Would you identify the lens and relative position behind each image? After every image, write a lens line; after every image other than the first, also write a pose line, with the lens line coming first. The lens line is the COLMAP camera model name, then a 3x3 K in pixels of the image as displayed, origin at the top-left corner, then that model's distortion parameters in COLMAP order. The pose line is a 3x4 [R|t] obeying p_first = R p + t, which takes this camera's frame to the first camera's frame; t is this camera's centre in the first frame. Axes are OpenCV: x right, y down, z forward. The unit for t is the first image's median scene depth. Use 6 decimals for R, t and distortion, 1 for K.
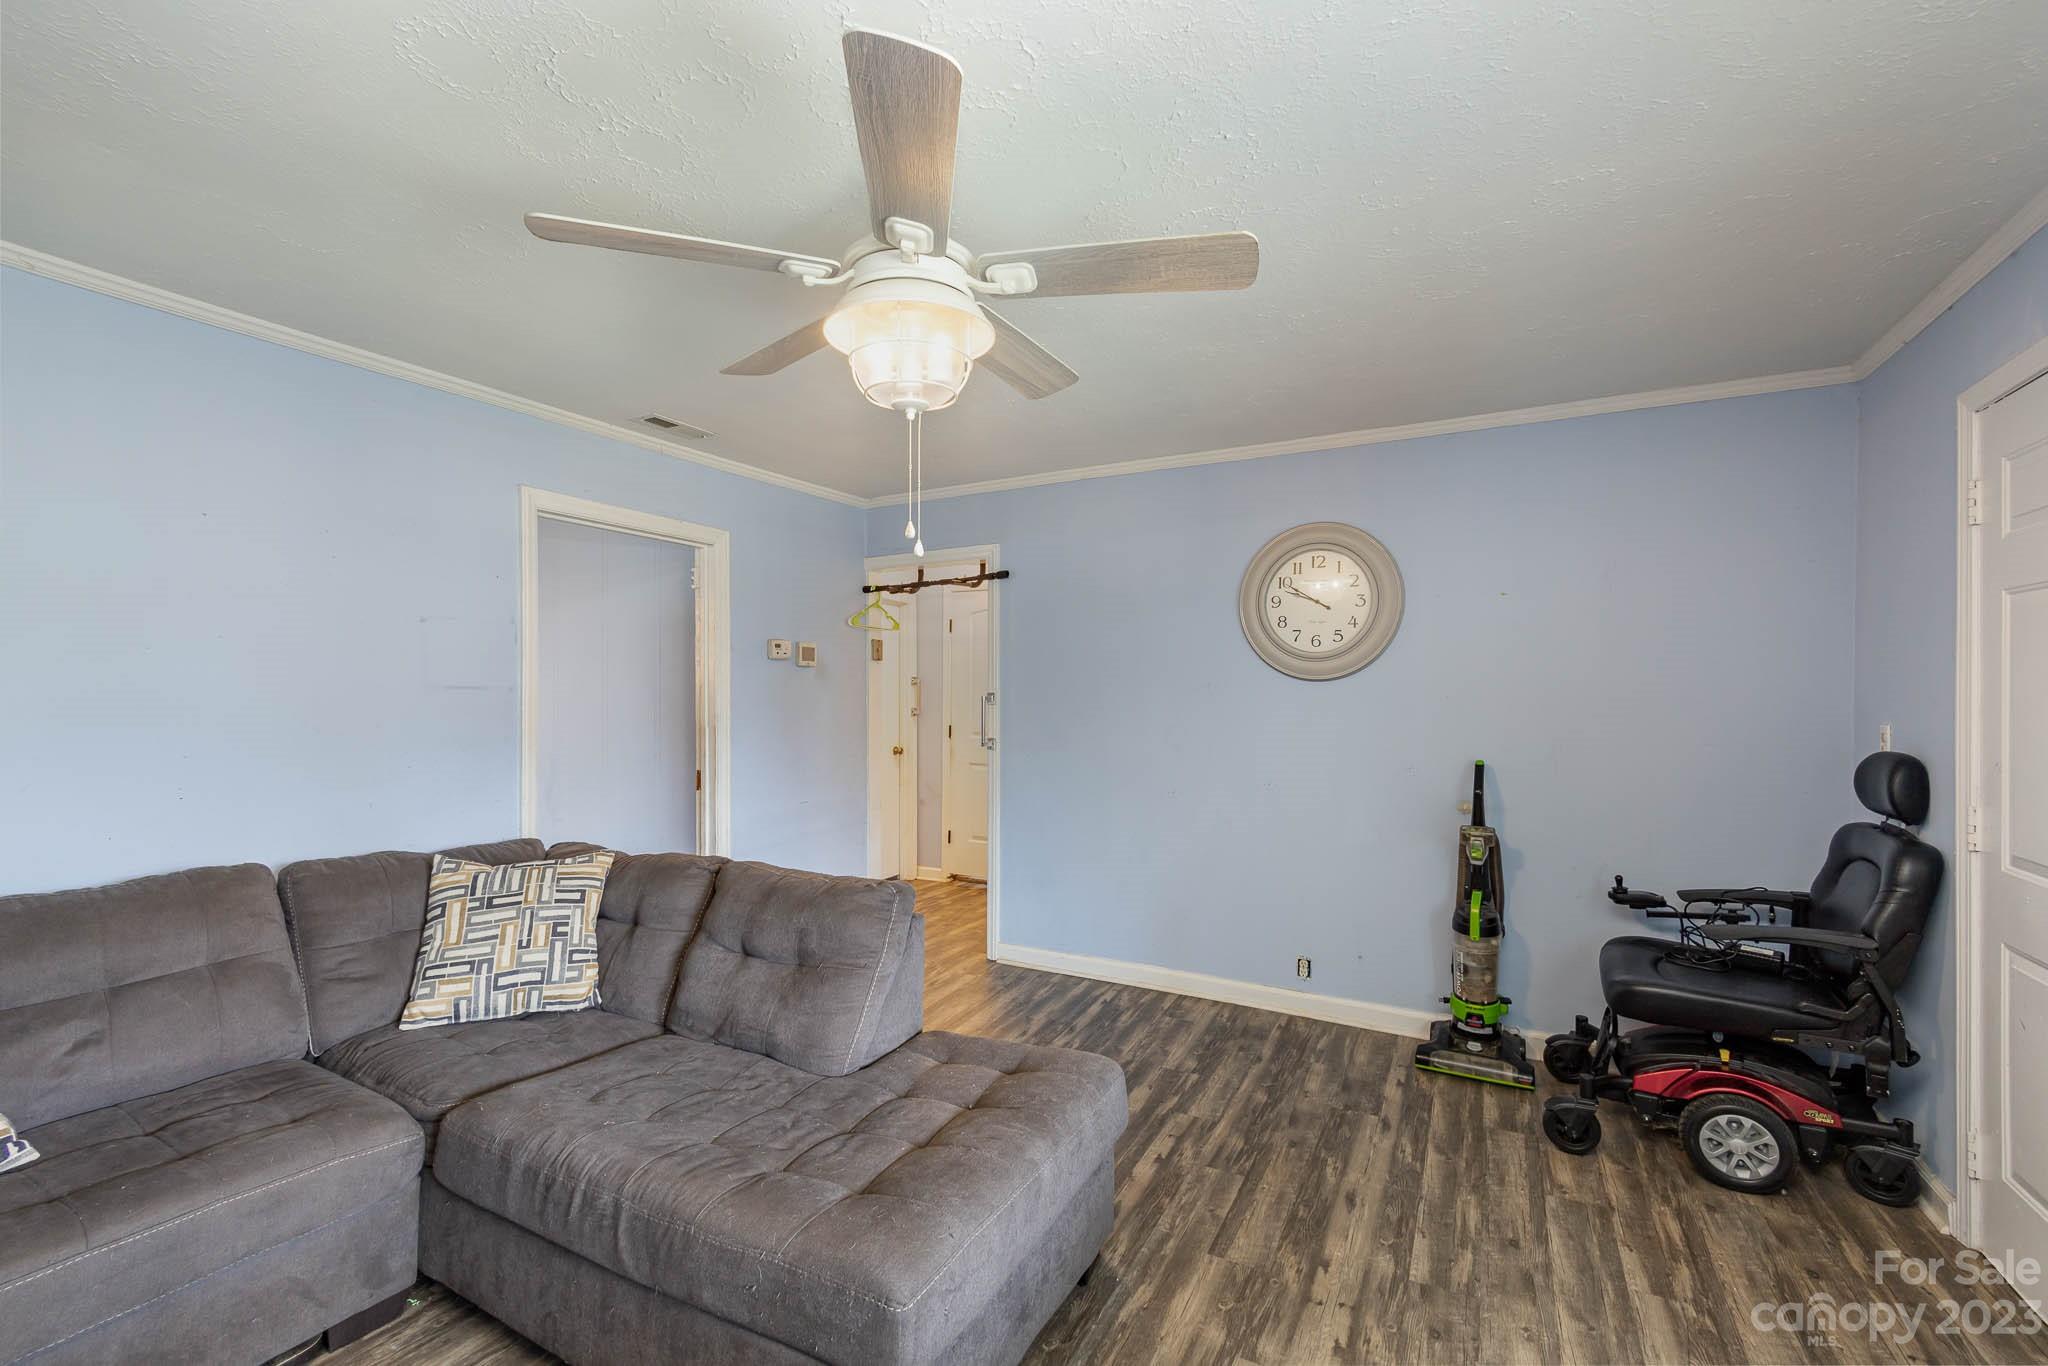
lens RADIAL K [[881.0, 0, 1024.0], [0, 881.0, 683.0], [0, 0, 1]] dist [-0.001013, 0.000138]
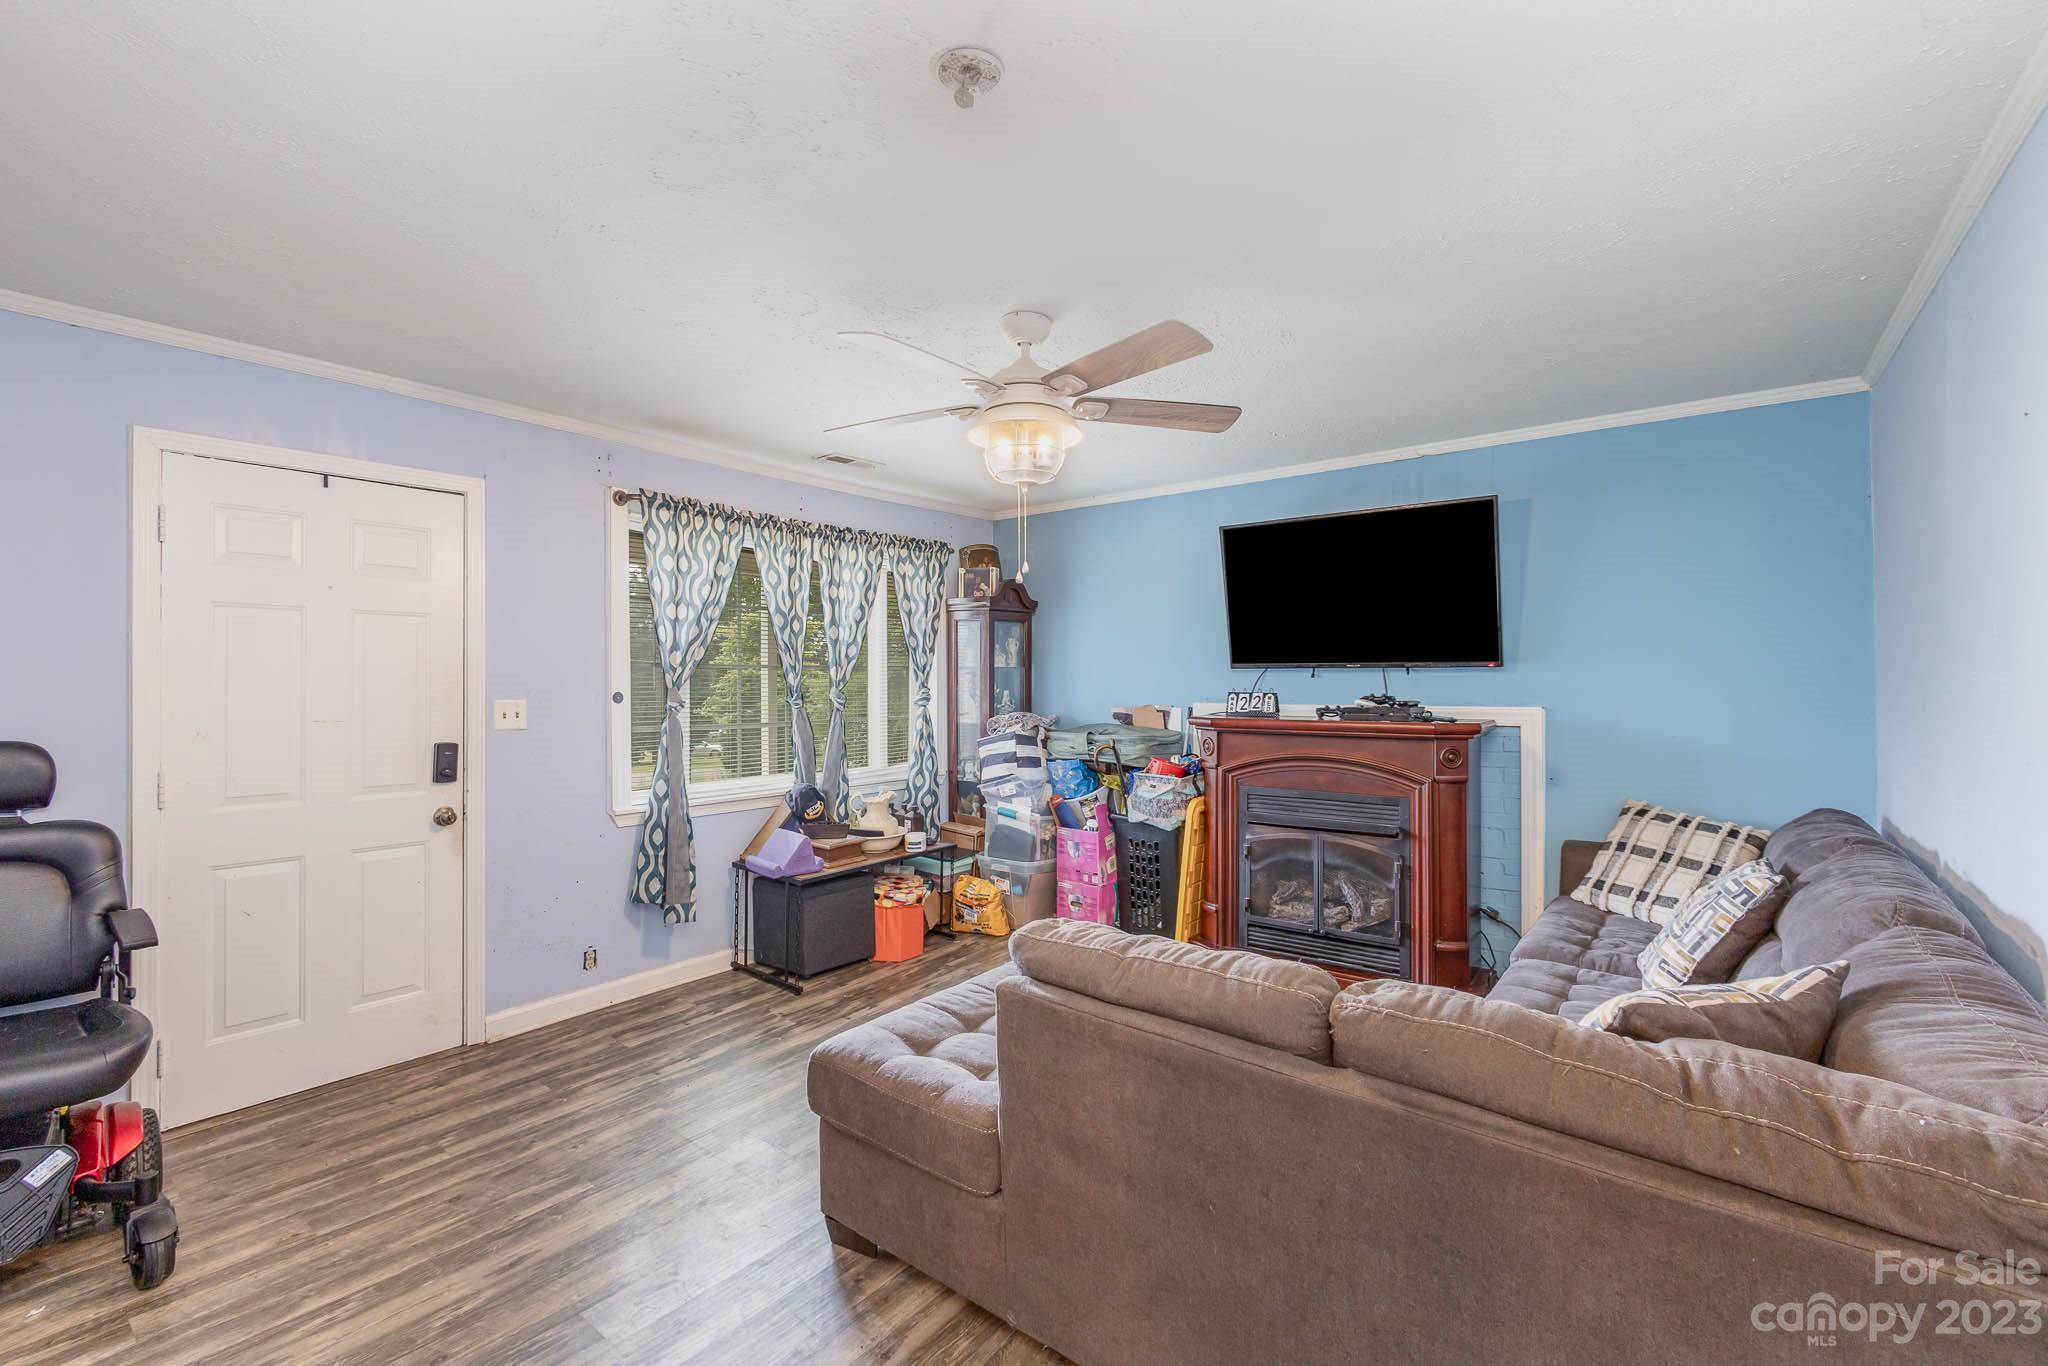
lens RADIAL K [[881.0, 0, 1024.0], [0, 881.0, 683.0], [0, 0, 1]] dist [-0.001013, 0.000138]
pose [[-0.986799, 0.005857, 0.161845, -0.286497], [0.005020, 0.999972, -0.005578, 0.034412], [-0.161873, -0.004692, -0.986800, 1.949263]]
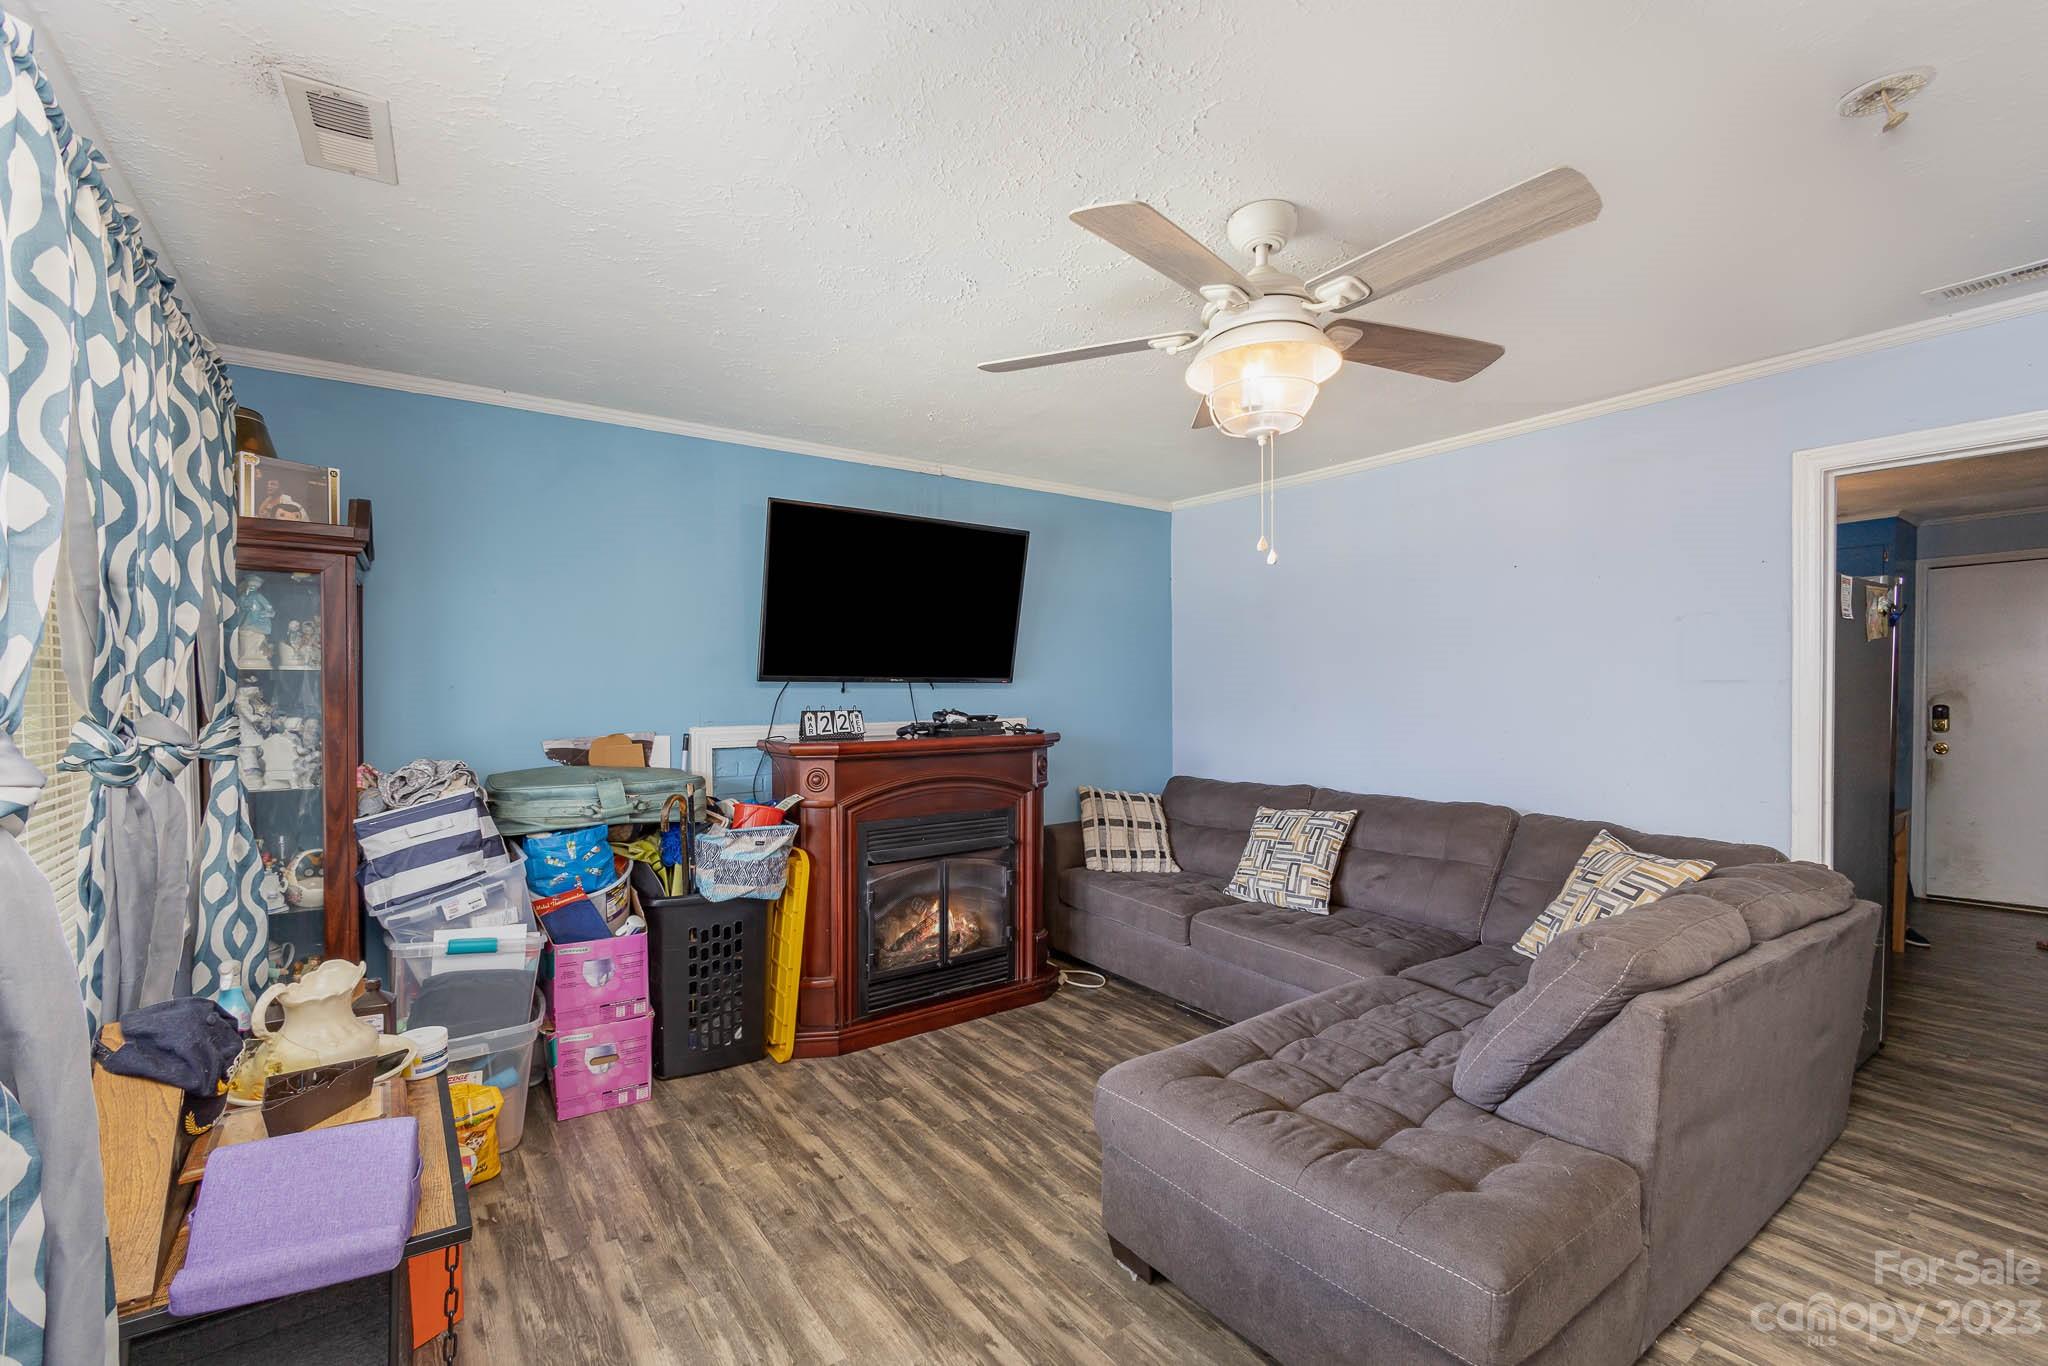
lens RADIAL K [[892.2, 0, 1022.0], [0, 892.2, 718.6], [0, 0, 1]] dist [-0.001634, -0.000441]
pose [[-0.432711, 0.033768, -0.900900, 0.792637], [0.014505, 0.999430, 0.030495, 0.018026], [0.901416, 0.000127, -0.432954, 1.013408]]
